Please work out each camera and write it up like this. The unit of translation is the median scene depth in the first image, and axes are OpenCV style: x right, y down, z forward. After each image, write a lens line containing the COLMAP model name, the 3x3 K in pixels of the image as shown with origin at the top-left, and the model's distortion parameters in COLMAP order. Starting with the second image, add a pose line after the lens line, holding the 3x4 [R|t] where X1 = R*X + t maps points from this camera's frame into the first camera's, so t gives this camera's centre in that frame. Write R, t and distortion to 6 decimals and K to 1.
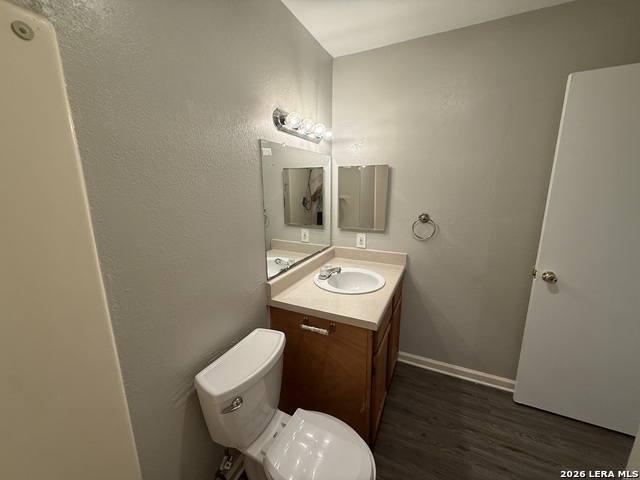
lens RADIAL K [[254.9, 0, 319.3], [0, 254.9, 239.1], [0, 0, 1]] dist [0.000354, -0.000125]
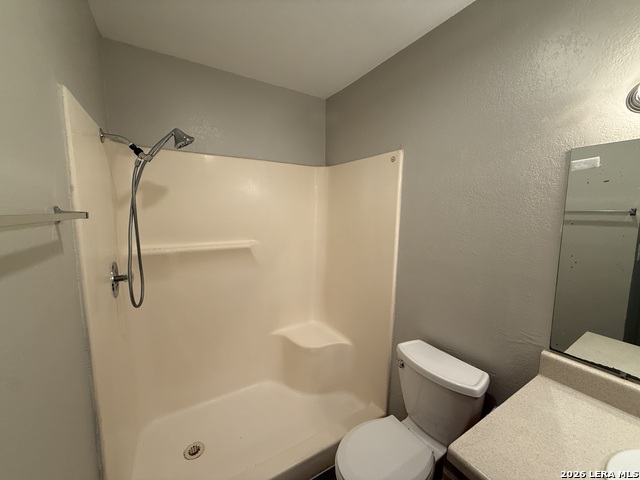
lens RADIAL K [[254.9, 0, 319.3], [0, 254.9, 239.1], [0, 0, 1]] dist [0.000354, -0.000125]
pose [[-0.544913, 0.098619, -0.832673, 0.773634], [-0.177322, 0.957046, 0.229392, -0.195031], [0.819528, 0.272650, -0.504019, 0.860977]]
